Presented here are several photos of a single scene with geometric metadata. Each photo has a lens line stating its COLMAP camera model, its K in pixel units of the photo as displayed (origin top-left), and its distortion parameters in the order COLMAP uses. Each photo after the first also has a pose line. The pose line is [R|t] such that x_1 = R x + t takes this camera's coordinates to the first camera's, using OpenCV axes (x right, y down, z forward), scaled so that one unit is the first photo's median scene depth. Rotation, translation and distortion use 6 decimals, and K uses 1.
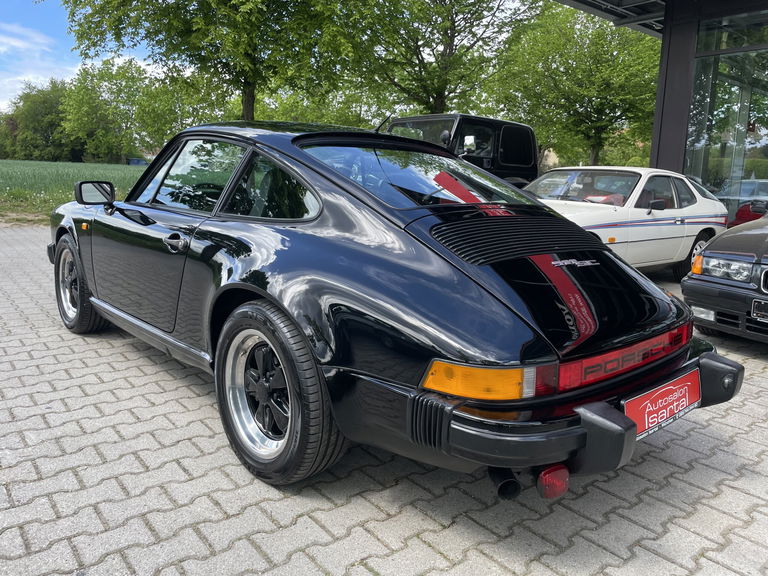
lens RADIAL K [[587.5, 0, 390.9], [0, 587.5, 275.1], [0, 0, 1]] dist [0.059018, -0.060917]
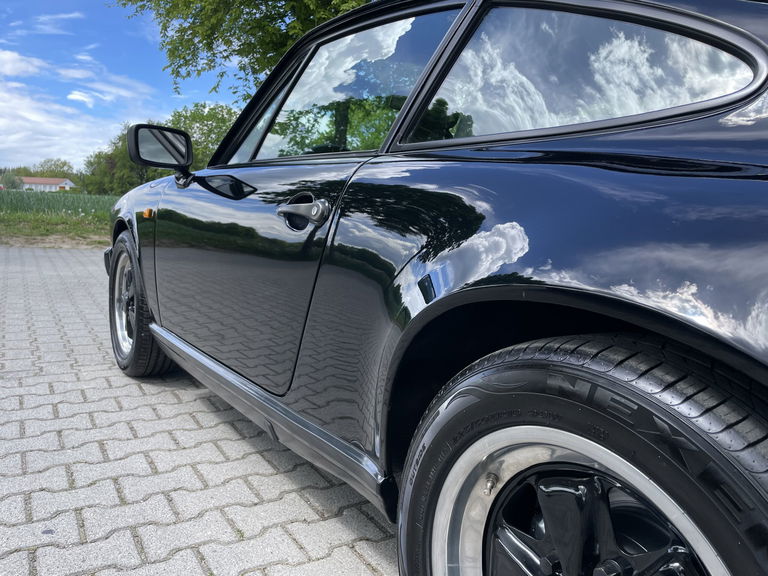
lens RADIAL K [[587.5, 0, 384.1], [0, 587.5, 286.8], [0, 0, 1]] dist [0.059018, -0.060917]
pose [[0.991211, 0.026180, -0.129676, -0.158451], [-0.032530, 0.998360, -0.047097, 0.018399], [0.128230, 0.050902, 0.990437, 0.362856]]
